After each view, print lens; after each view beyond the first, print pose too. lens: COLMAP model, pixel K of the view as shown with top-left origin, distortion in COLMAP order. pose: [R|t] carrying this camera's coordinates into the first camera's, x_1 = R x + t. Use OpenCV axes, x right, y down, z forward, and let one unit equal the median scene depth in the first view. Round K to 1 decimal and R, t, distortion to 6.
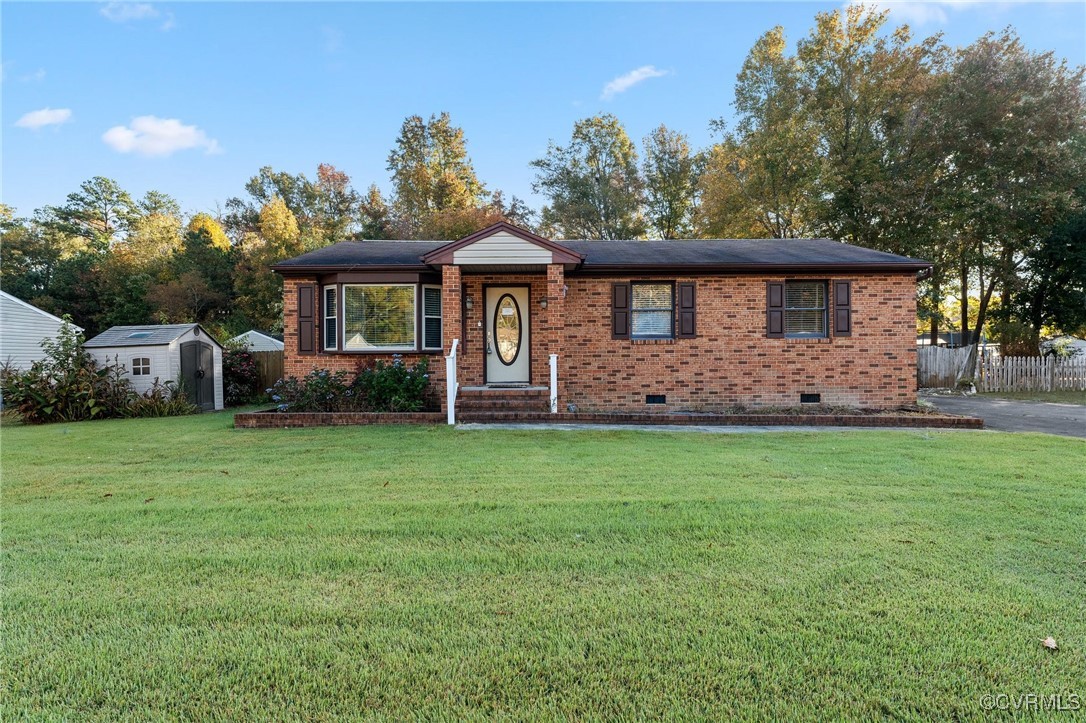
lens RADIAL K [[533.2, 0, 526.7], [0, 533.2, 360.5], [0, 0, 1]] dist [-0.001947, 0.000787]
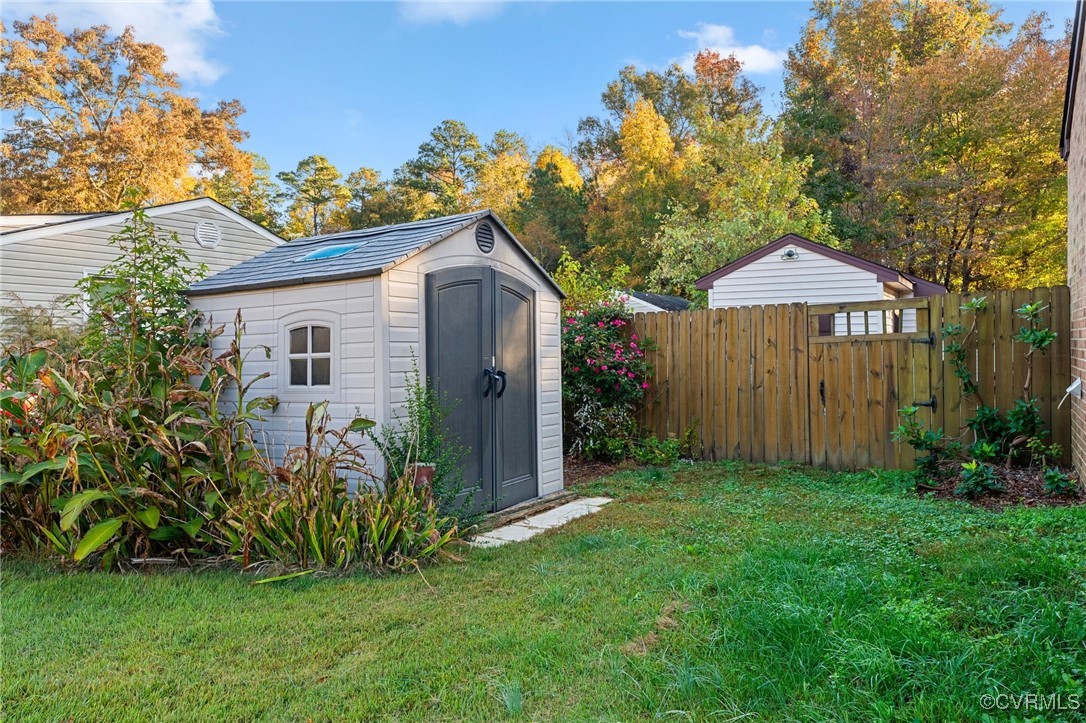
lens RADIAL K [[709.9, 0, 559.6], [0, 709.9, 328.7], [0, 0, 1]] dist [0.001413, -0.001249]
pose [[0.858476, -0.000688, -0.512854, -0.506665], [-0.006909, 0.999893, -0.012907, 0.001031], [0.512808, 0.014623, 0.858379, 0.906275]]
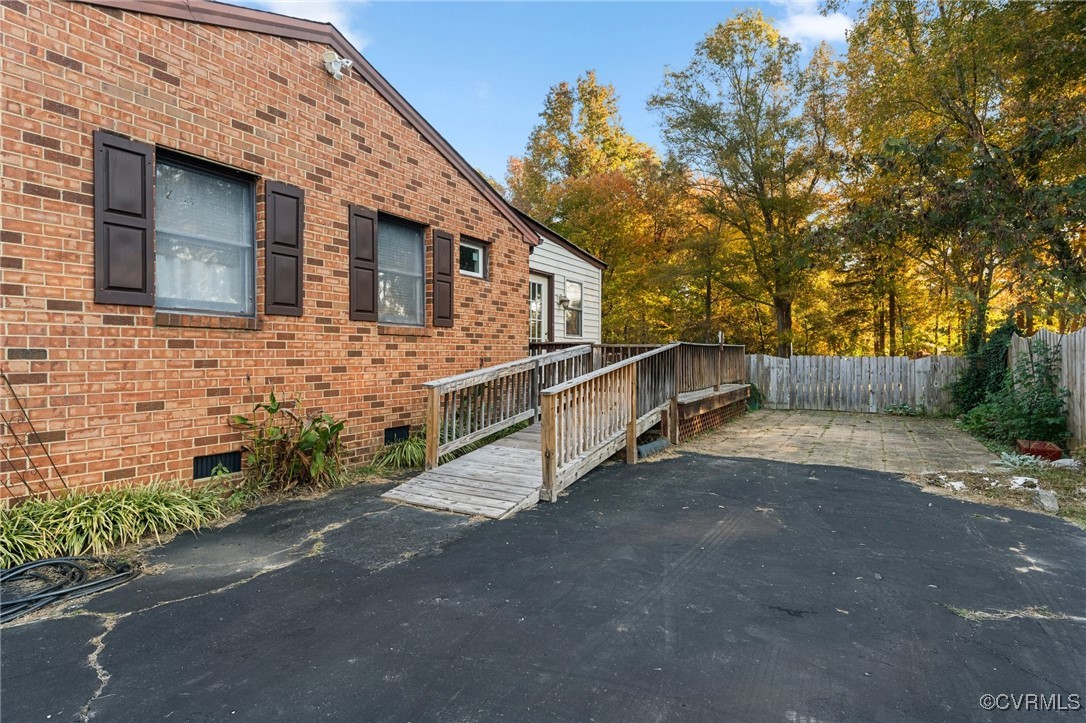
lens RADIAL K [[545.6, 0, 540.2], [0, 545.6, 350.5], [0, 0, 1]] dist [-0.000048, 0.000025]
pose [[0.872464, 0.000785, -0.488678, 1.135844], [-0.003938, 0.999978, -0.005424, -0.014589], [0.488663, 0.006656, 0.872447, 1.006334]]
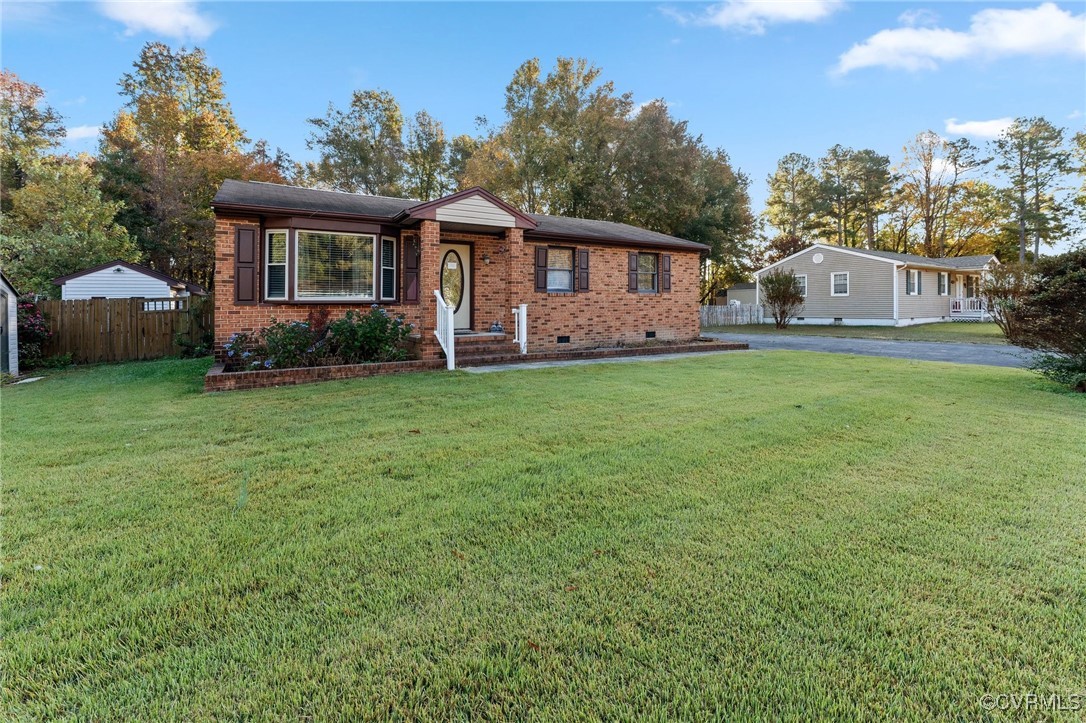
lens RADIAL K [[461.6, 0, 515.6], [0, 461.6, 300.3], [0, 0, 1]] dist [-0.002528, -0.000162]
pose [[0.863065, 0.004411, 0.505074, -0.411637], [0.005477, 0.999821, -0.018091, -0.001947], [-0.505064, 0.018380, 0.862886, 0.106026]]
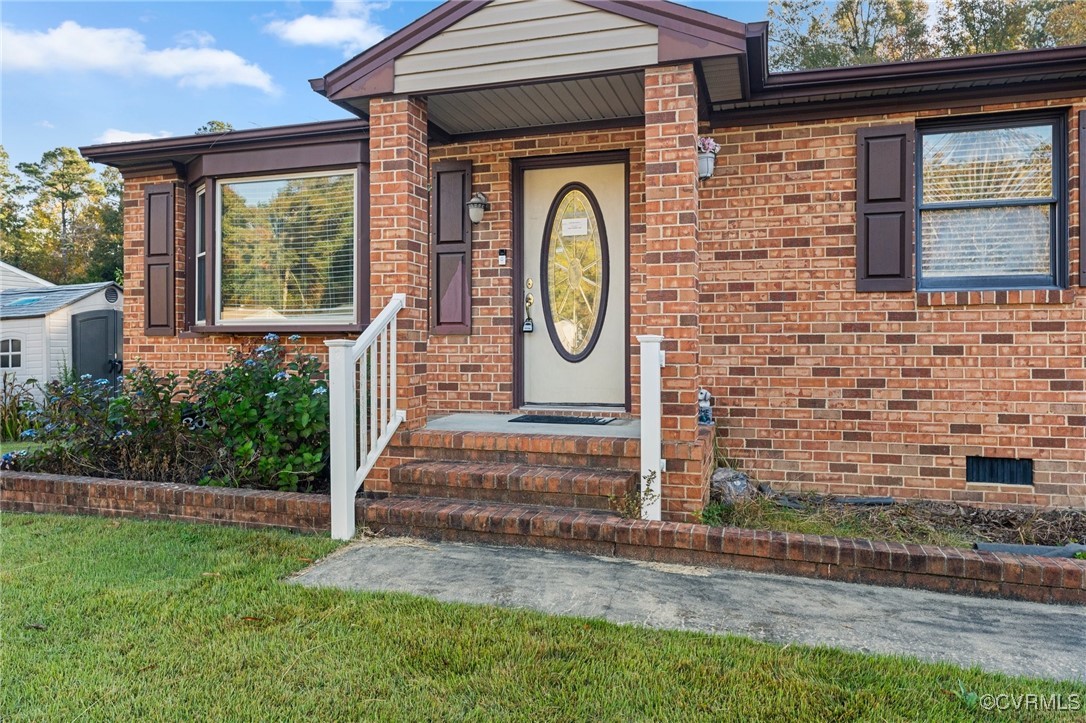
lens RADIAL K [[715.5, 0, 538.9], [0, 715.5, 334.9], [0, 0, 1]] dist [-0.001122, -0.000799]
pose [[0.958191, 0.001859, -0.286124, 0.093114], [-0.004320, 0.999959, -0.007969, -0.006883], [0.286098, 0.008872, 0.958159, 0.486302]]
